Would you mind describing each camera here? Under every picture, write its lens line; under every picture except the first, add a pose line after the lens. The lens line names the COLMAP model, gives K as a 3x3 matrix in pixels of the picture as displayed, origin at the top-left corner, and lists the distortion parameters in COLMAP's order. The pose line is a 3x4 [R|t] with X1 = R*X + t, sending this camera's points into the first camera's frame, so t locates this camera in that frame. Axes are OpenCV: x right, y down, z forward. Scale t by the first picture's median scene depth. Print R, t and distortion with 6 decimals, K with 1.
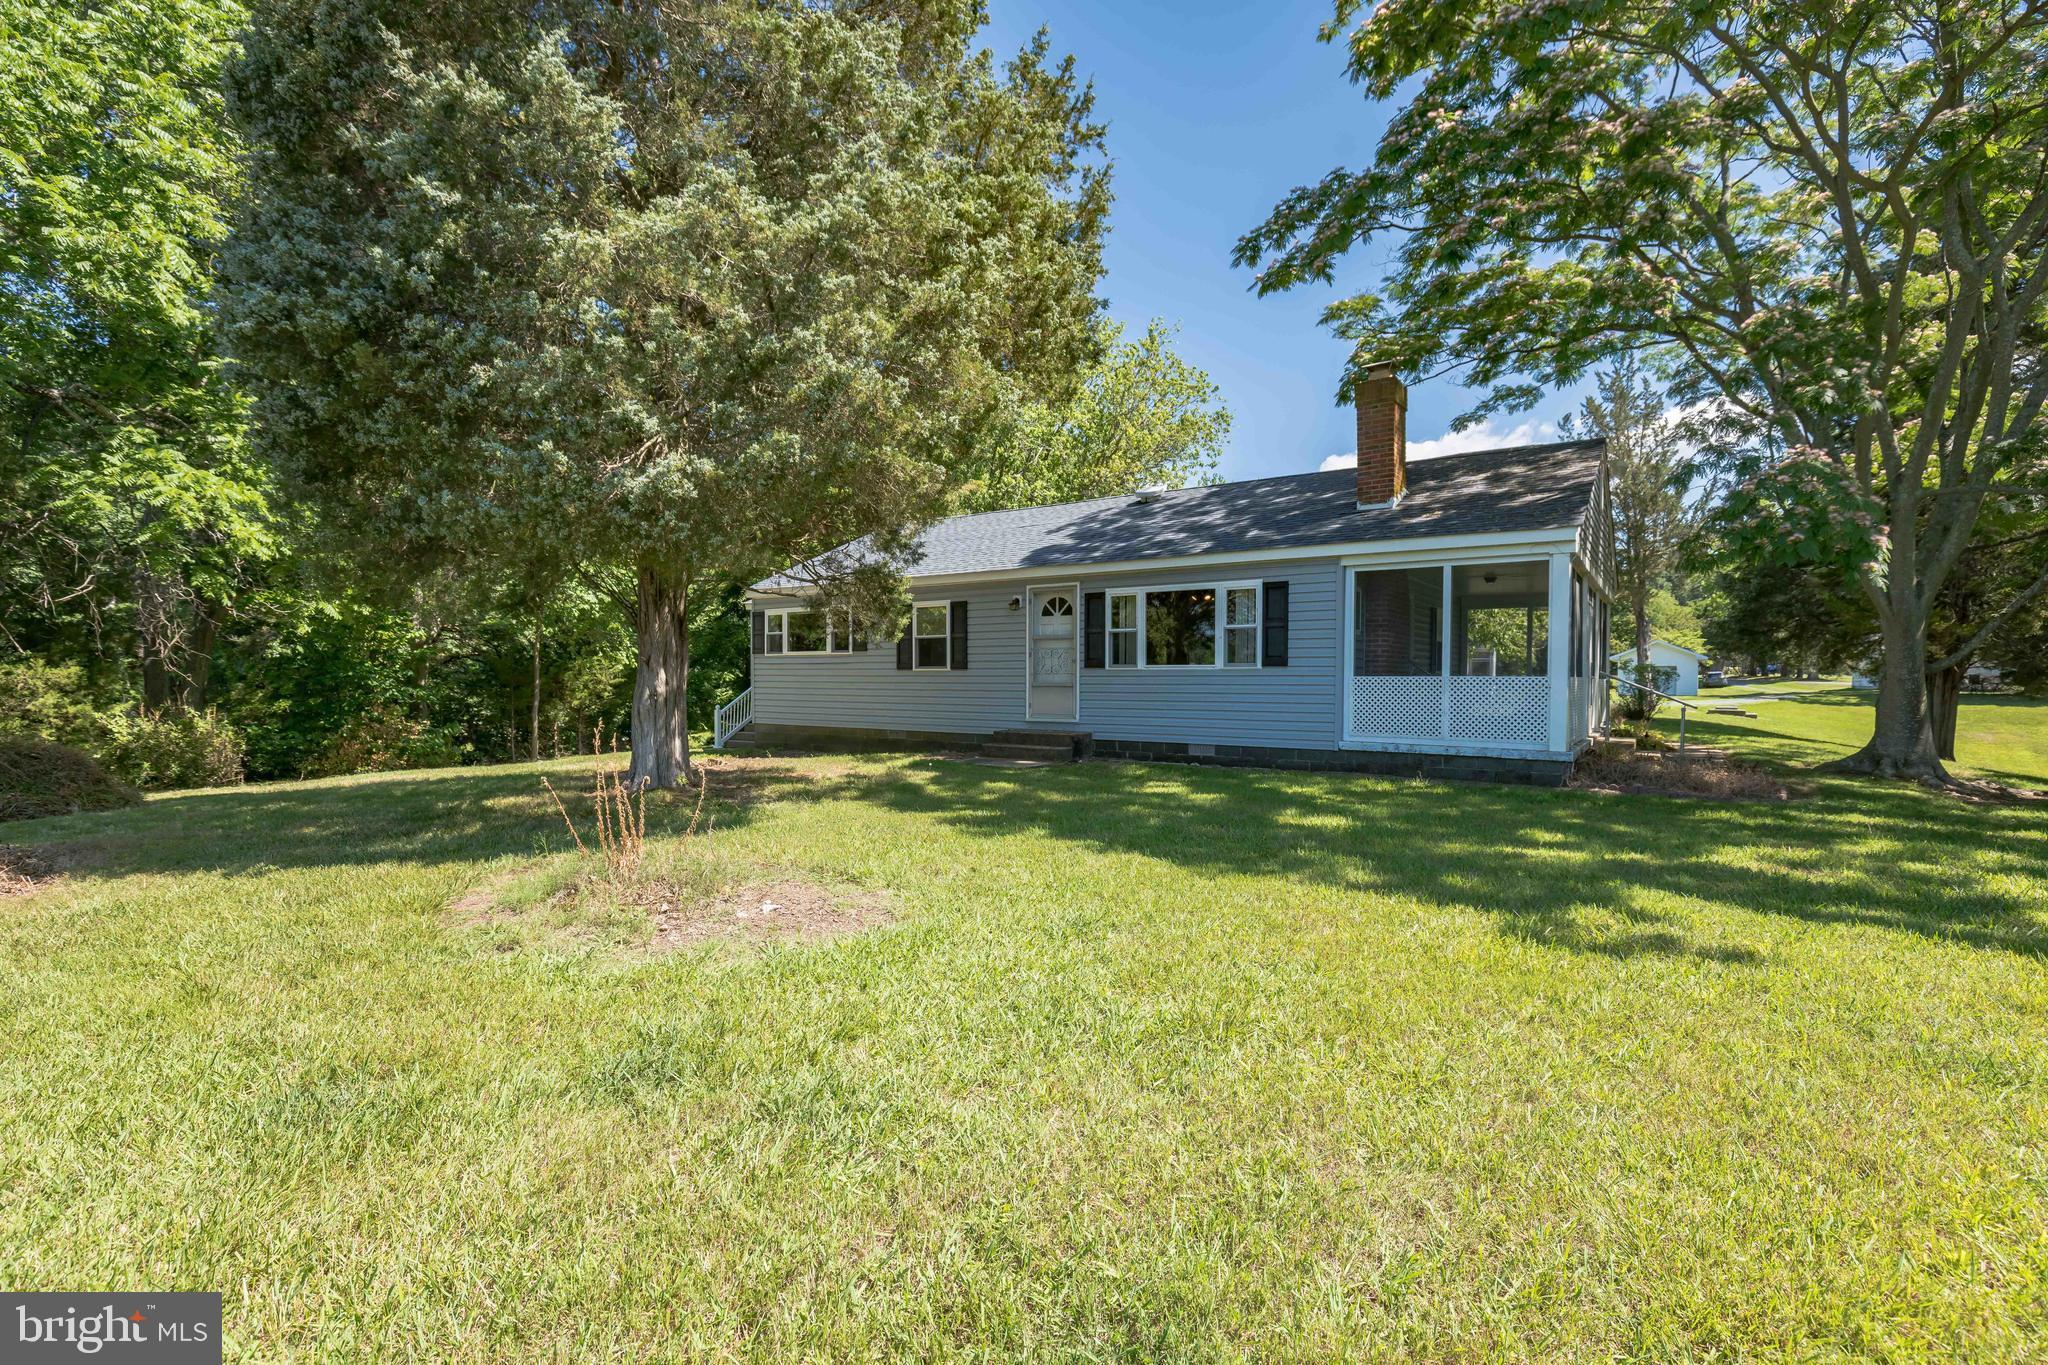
lens RADIAL K [[956.9, 0, 1034.9], [0, 956.9, 704.8], [0, 0, 1]] dist [-0.000541, 0.000155]
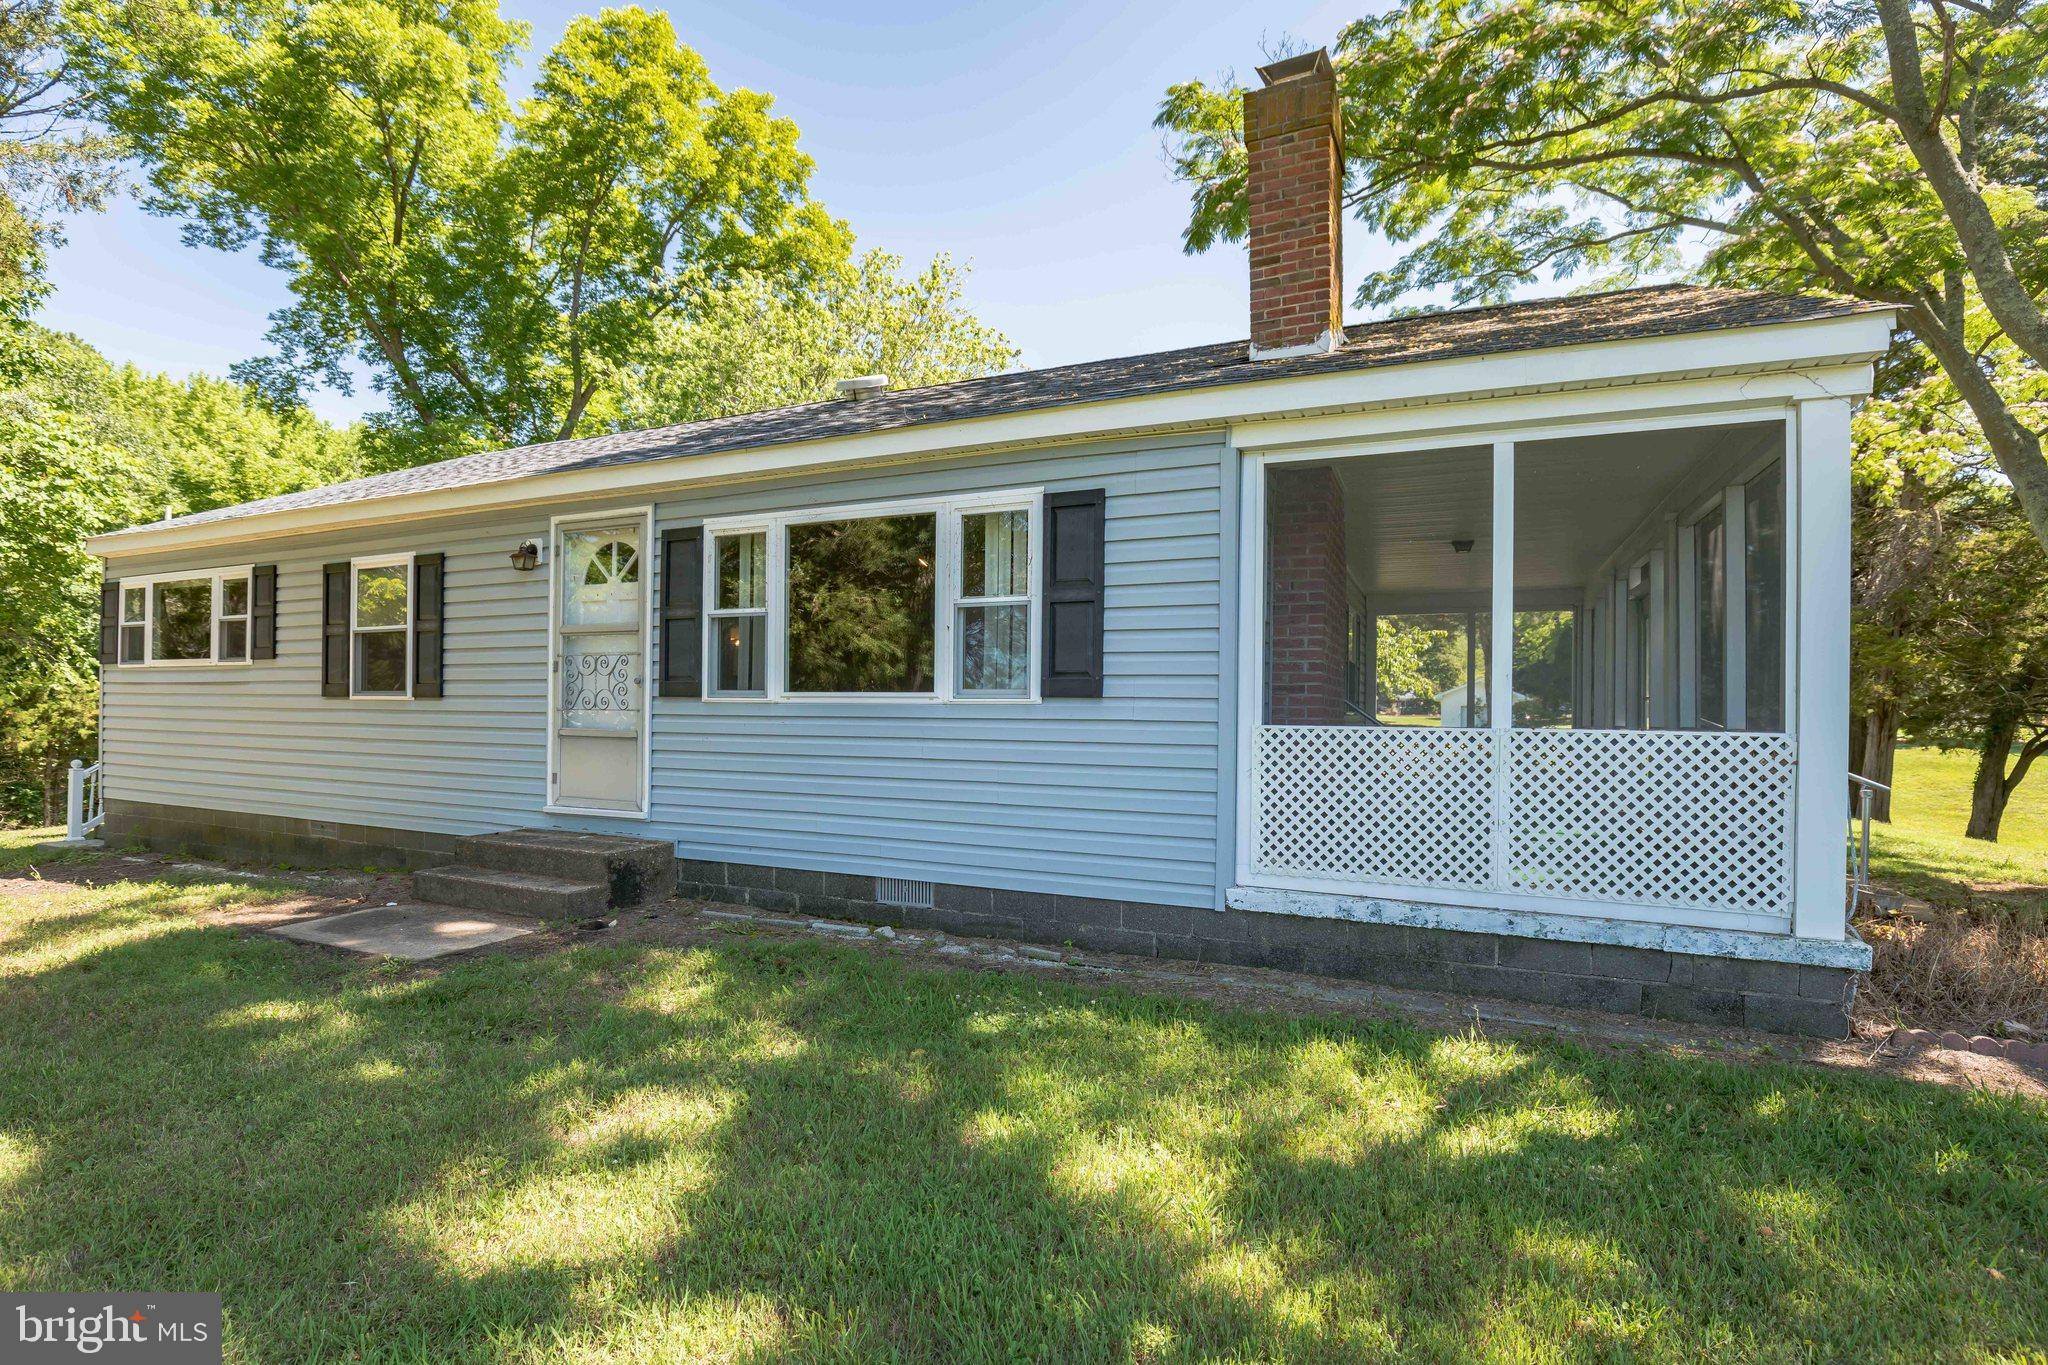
lens RADIAL K [[956.9, 0, 1034.9], [0, 956.9, 704.8], [0, 0, 1]] dist [-0.000541, 0.000155]
pose [[0.982807, 0.010032, 0.184365, 0.143163], [-0.003713, 0.999395, -0.034589, -0.020516], [-0.184601, 0.033309, 0.982249, 0.538434]]
